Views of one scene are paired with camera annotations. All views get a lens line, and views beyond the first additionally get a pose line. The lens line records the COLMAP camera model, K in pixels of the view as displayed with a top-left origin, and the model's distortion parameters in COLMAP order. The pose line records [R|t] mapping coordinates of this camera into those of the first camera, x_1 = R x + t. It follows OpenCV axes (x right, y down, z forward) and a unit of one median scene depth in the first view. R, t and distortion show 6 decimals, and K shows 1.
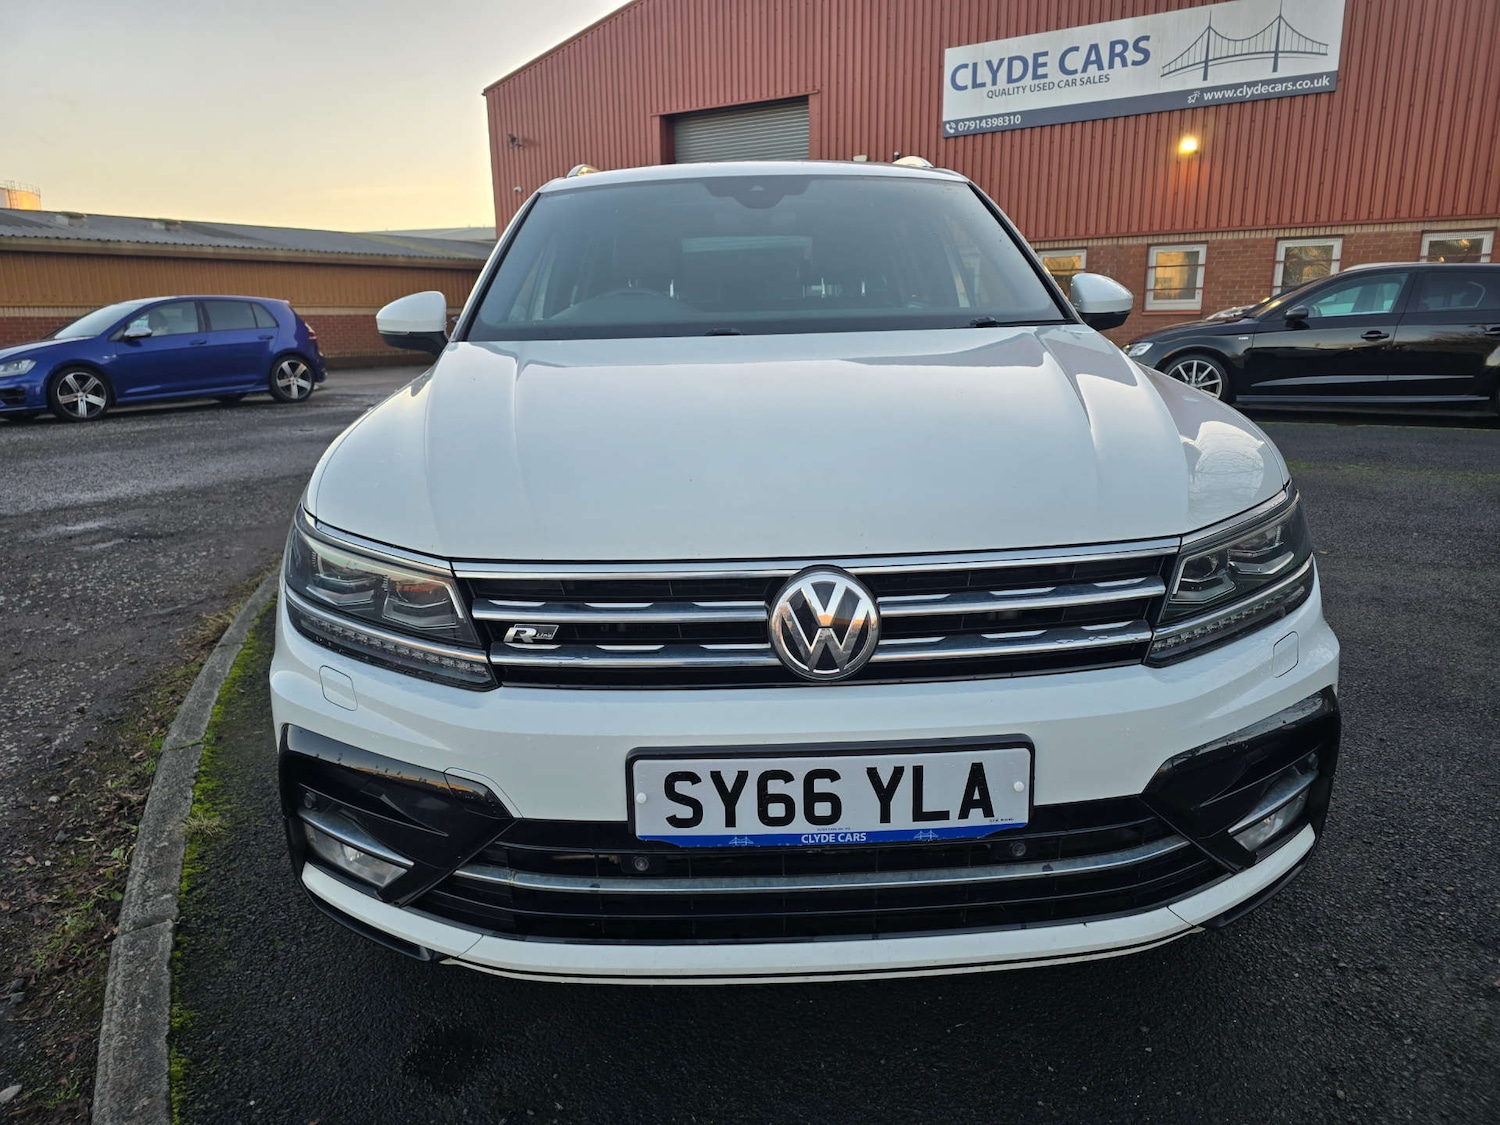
lens RADIAL K [[1007.9, 0, 750.1], [0, 1007.9, 552.2], [0, 0, 1]] dist [0.046016, -0.044713]
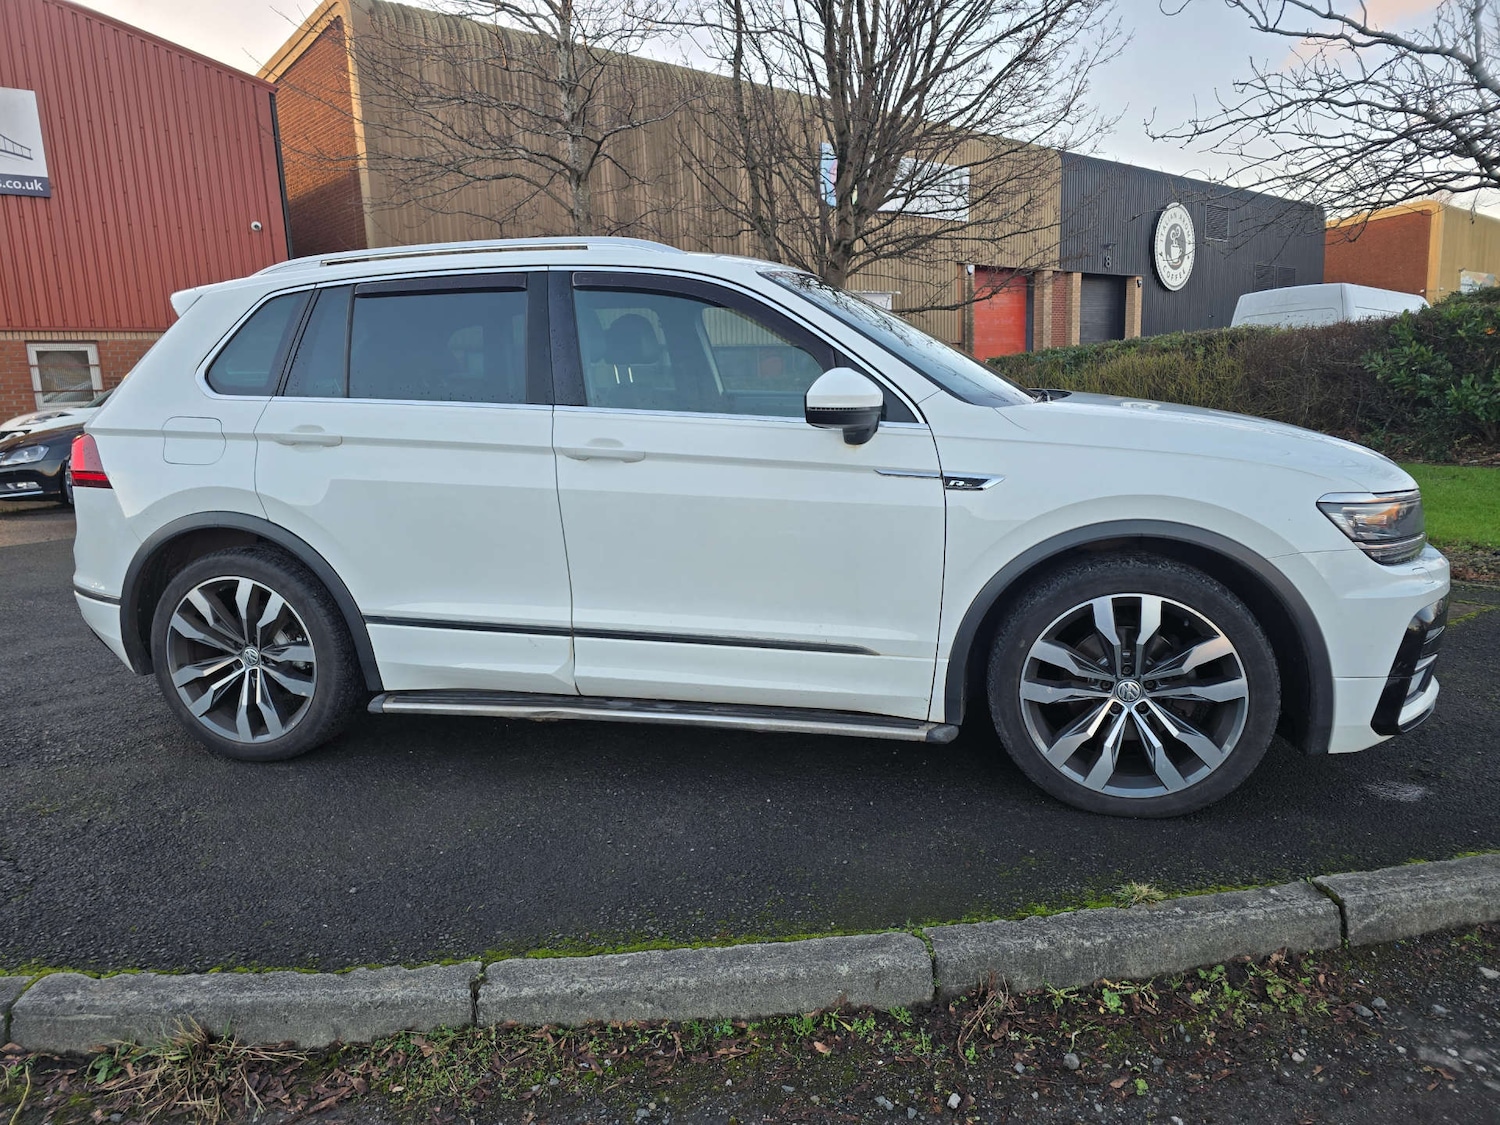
lens RADIAL K [[996.4, 0, 749.3], [0, 996.4, 556.3], [0, 0, 1]] dist [0.051945, -0.041688]
pose [[0.263260, -0.163123, 0.950834, -0.225461], [0.256576, 0.961943, 0.093989, -0.034319], [-0.929980, 0.219218, 0.295094, 0.149073]]
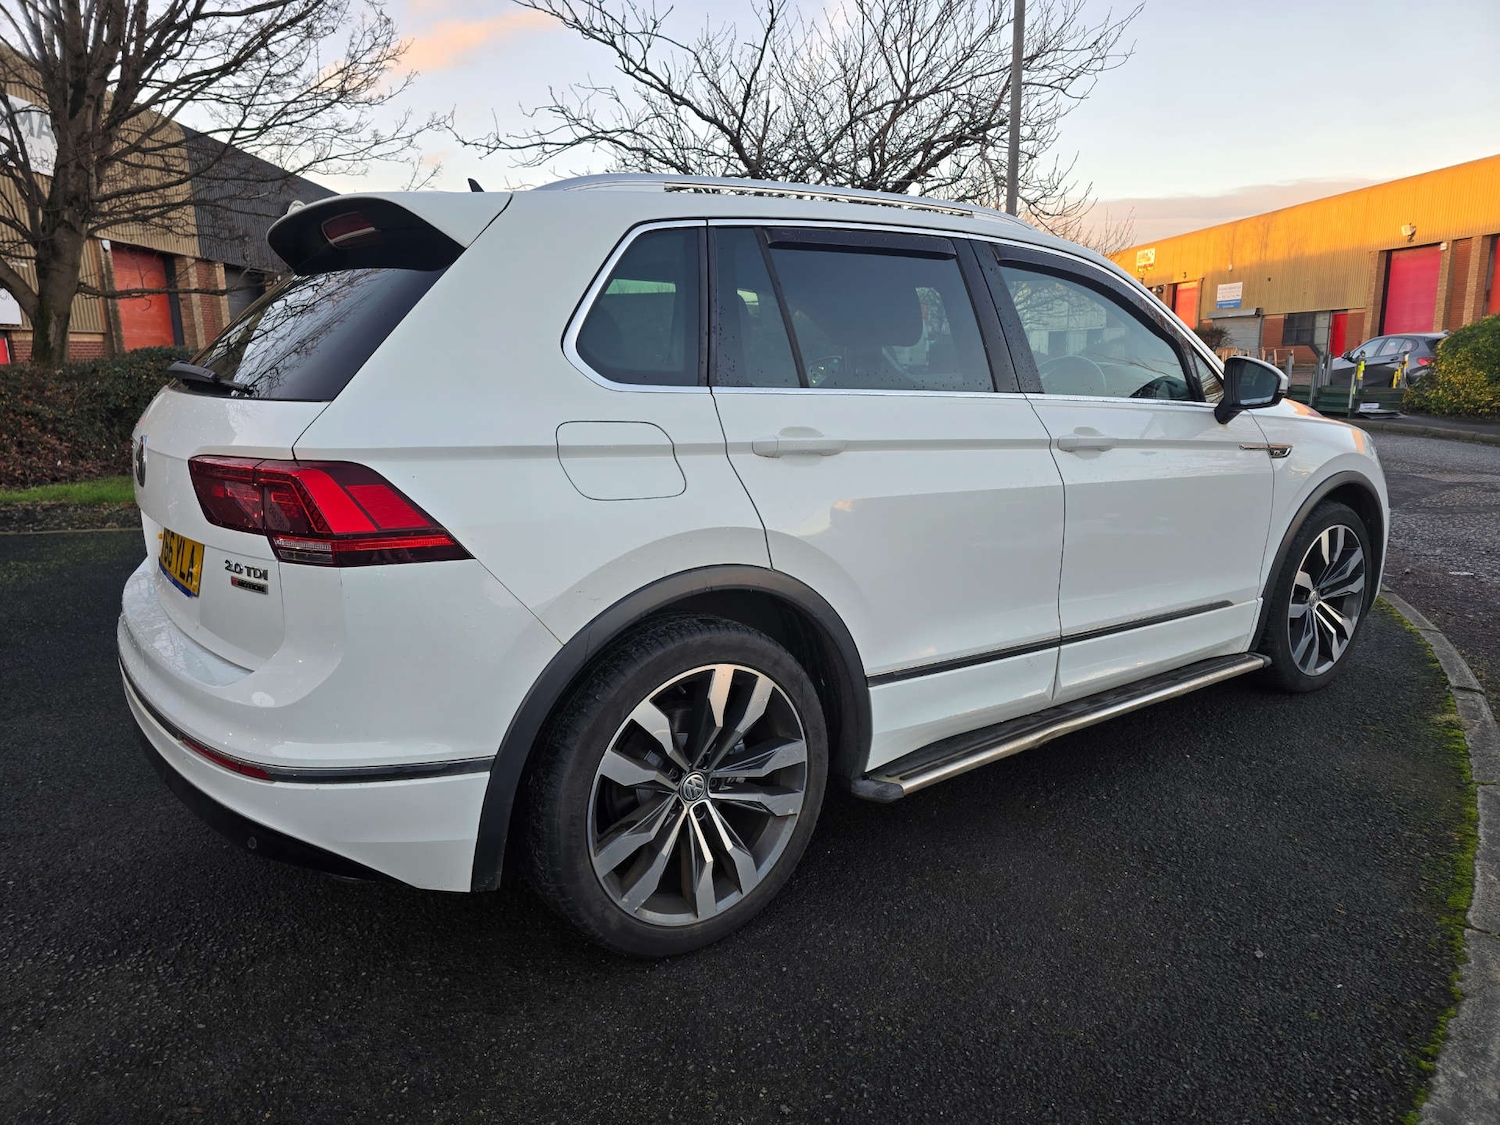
lens RADIAL K [[994.9, 0, 745.1], [0, 994.9, 563.1], [0, 0, 1]] dist [0.061404, -0.052062]
pose [[-0.565329, -0.143054, 0.812366, -0.165770], [0.217218, 0.924267, 0.313922, -0.090067], [-0.795751, 0.353929, -0.491441, 0.362666]]
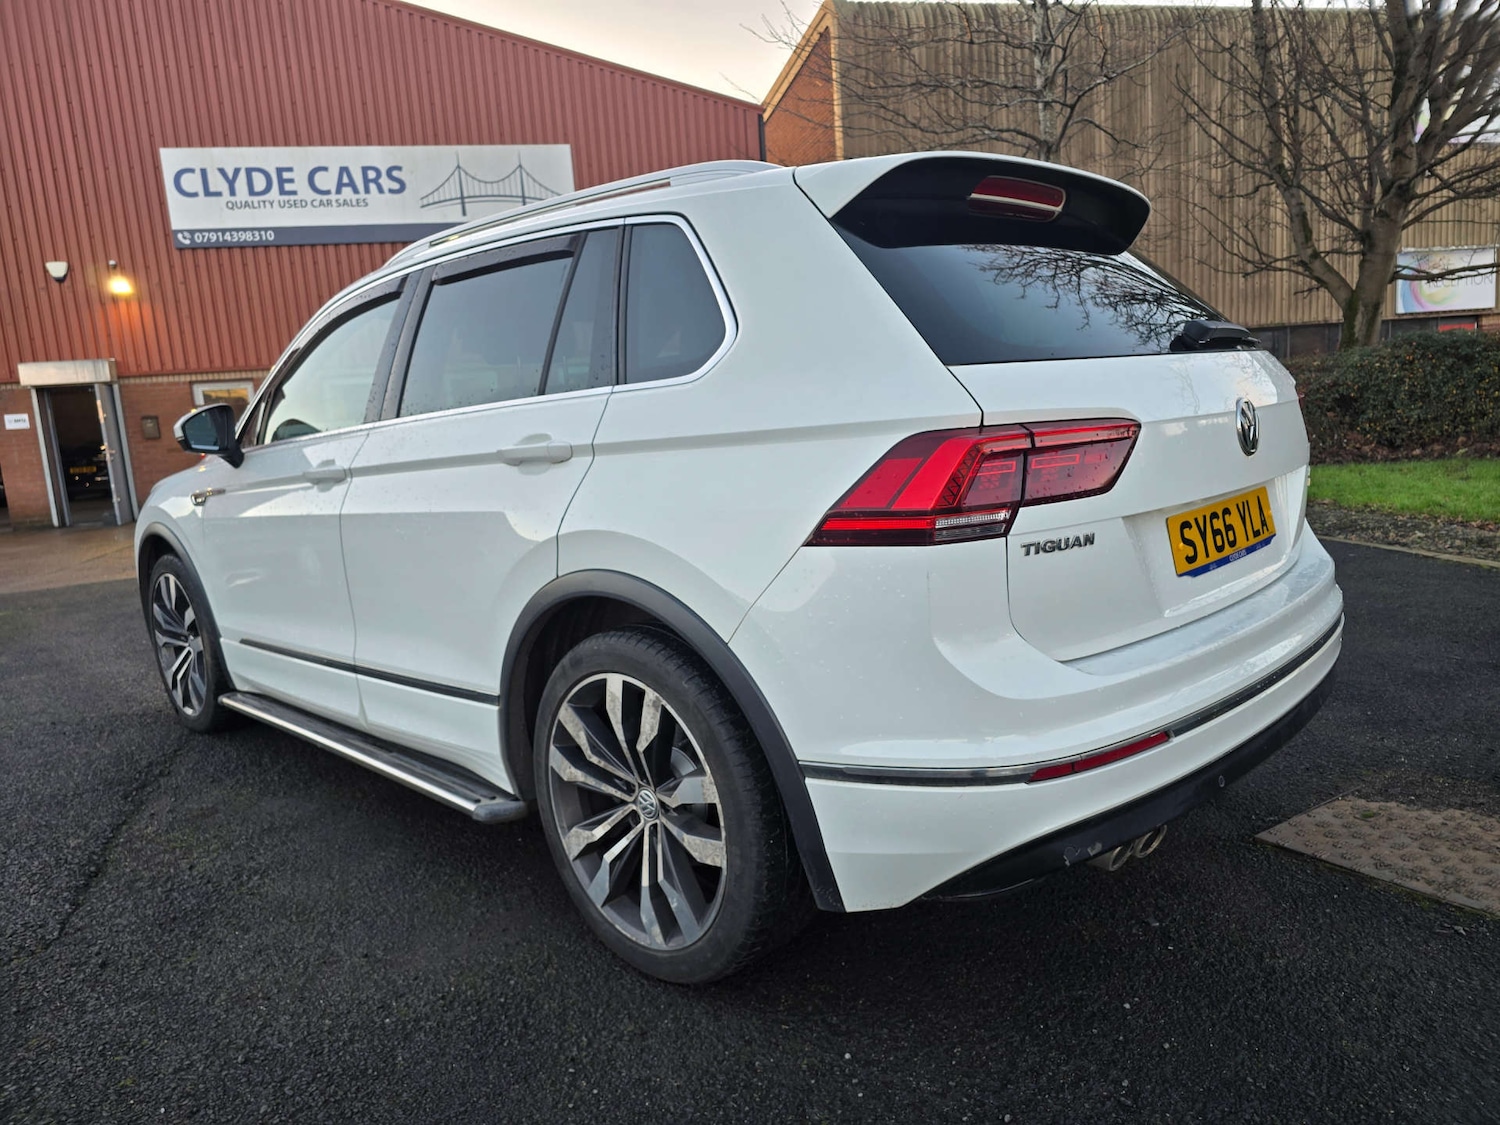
lens RADIAL K [[1007.8, 0, 750.8], [0, 1007.8, 569.3], [0, 0, 1]] dist [0.046926, -0.044247]
pose [[0.691237, -0.145024, 0.707927, -0.138172], [0.223499, 0.974527, -0.018591, -0.026046], [-0.687198, 0.171071, 0.706041, 0.128330]]
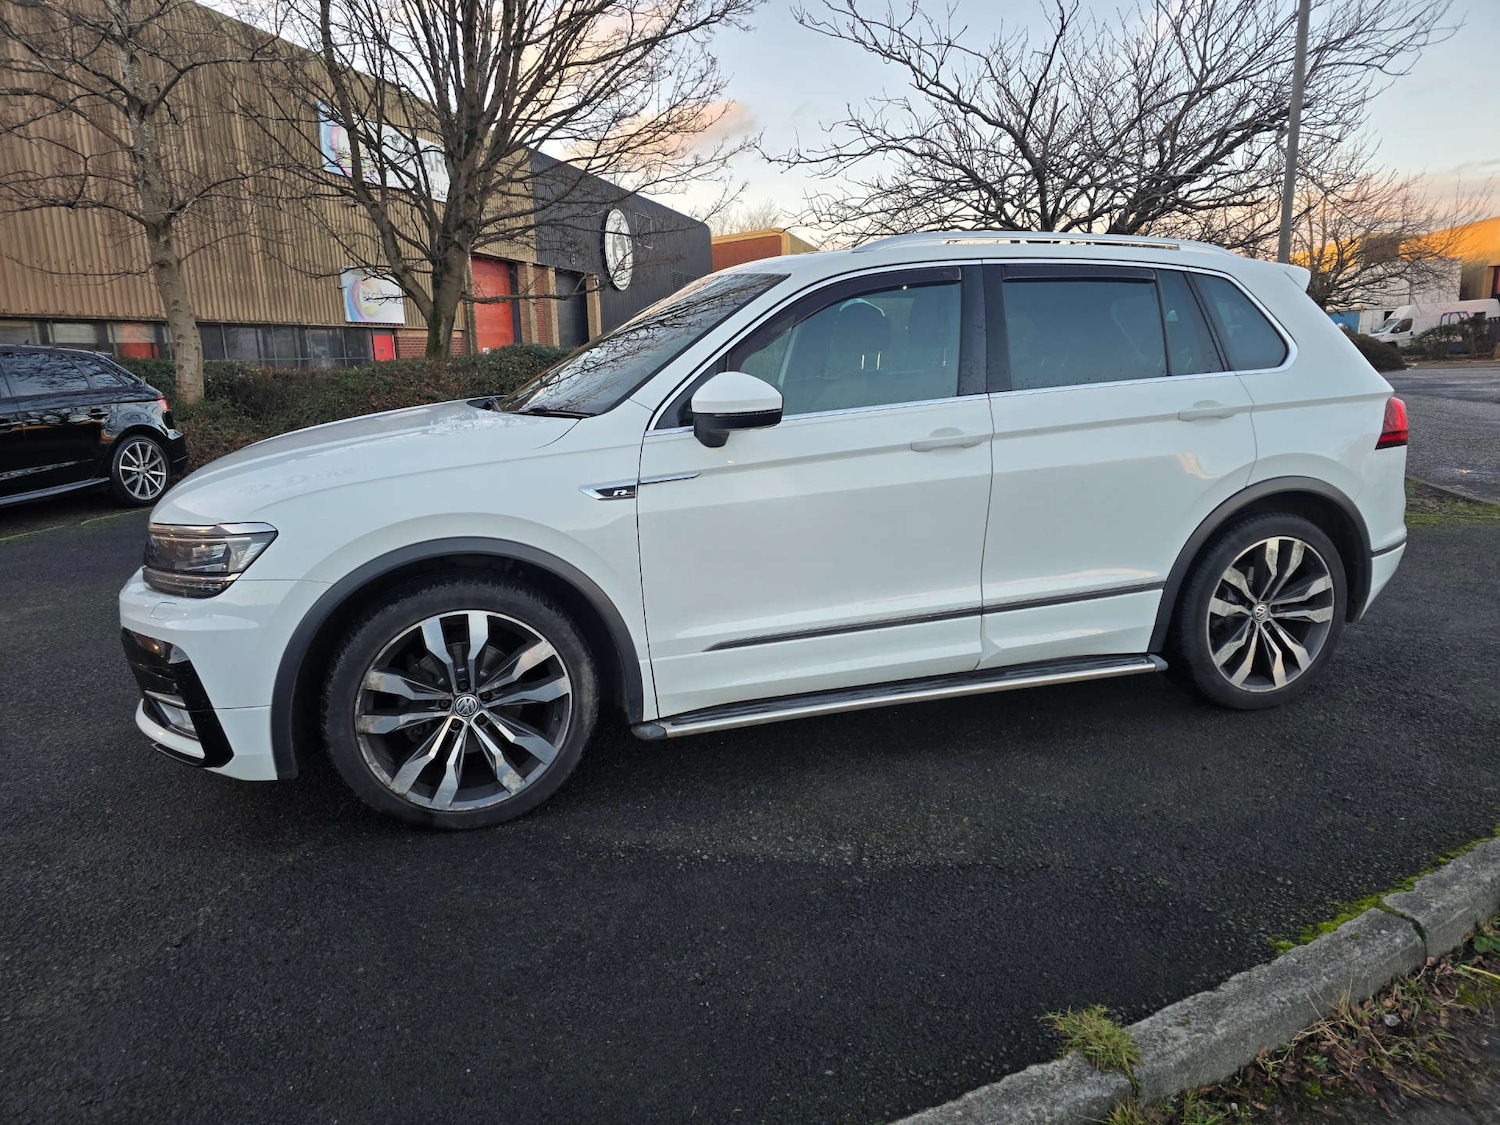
lens RADIAL K [[992.0, 0, 748.4], [0, 992.0, 559.7], [0, 0, 1]] dist [0.059982, -0.048397]
pose [[-0.328064, -0.173325, 0.928618, -0.229543], [0.244737, 0.933866, 0.260766, -0.100140], [-0.912402, 0.312815, -0.263949, 0.394999]]
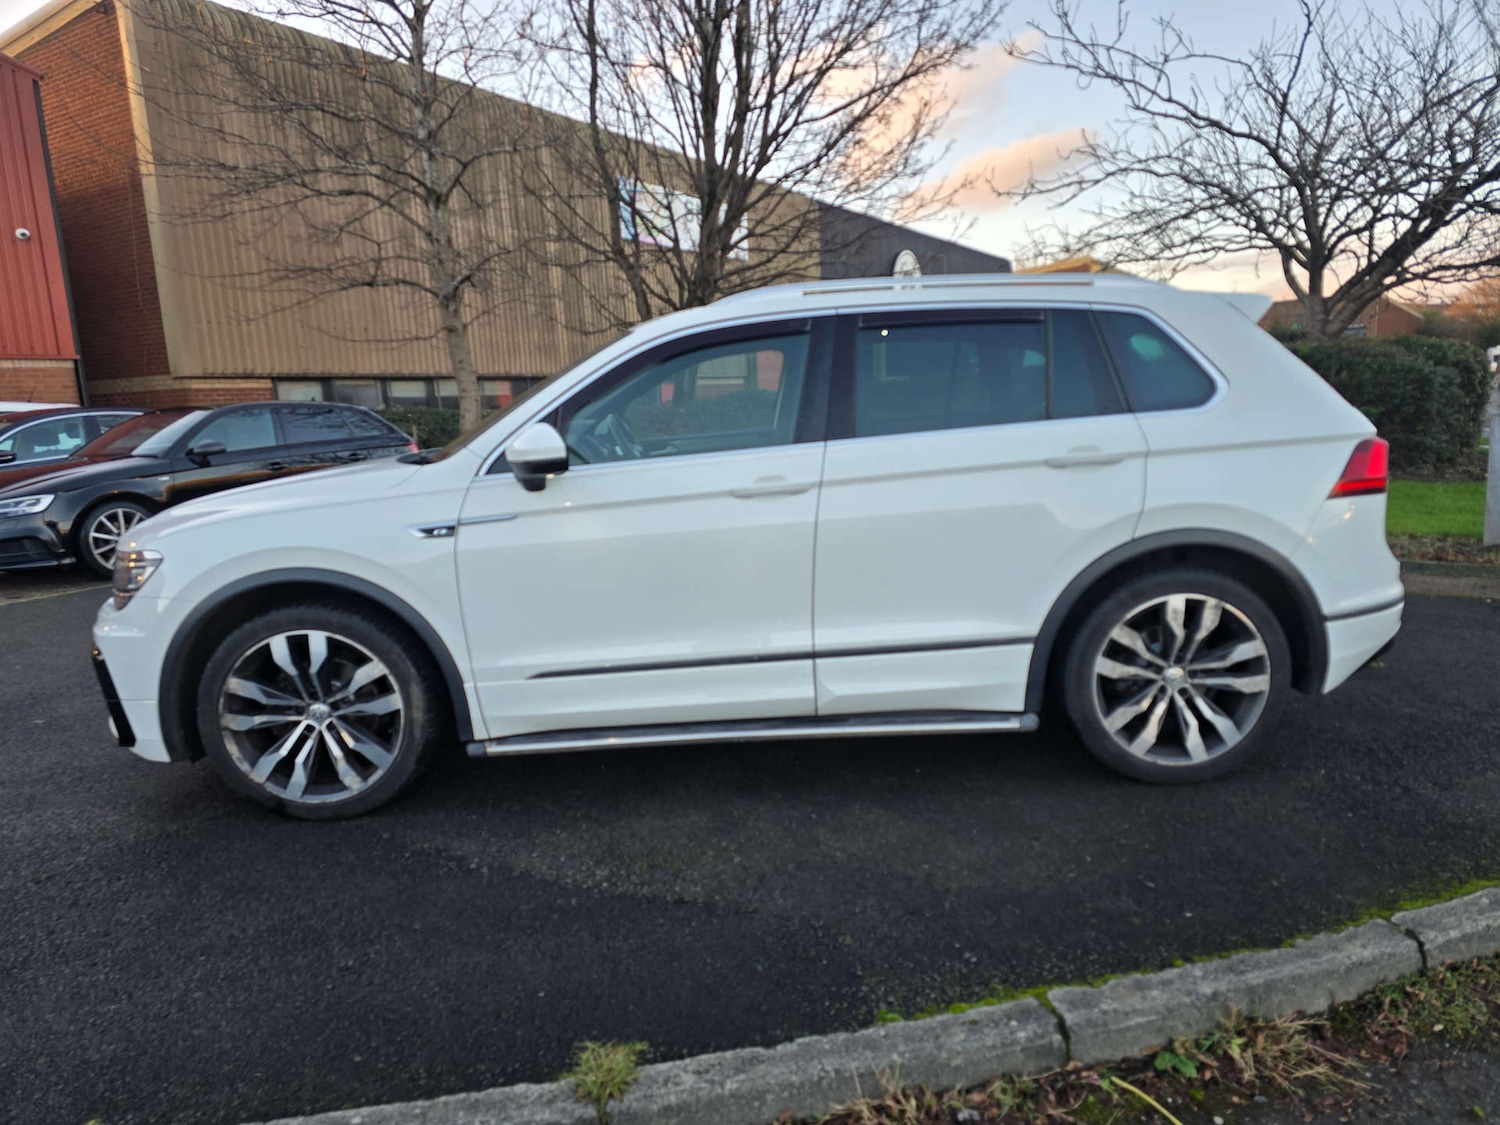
lens RADIAL K [[983.2, 0, 764.4], [0, 983.2, 573.5], [0, 0, 1]] dist [0.074292, -0.055635]
pose [[-0.035183, -0.158331, 0.986759, -0.253729], [0.275154, 0.947675, 0.161871, -0.077916], [-0.960756, 0.277206, 0.010223, 0.306590]]
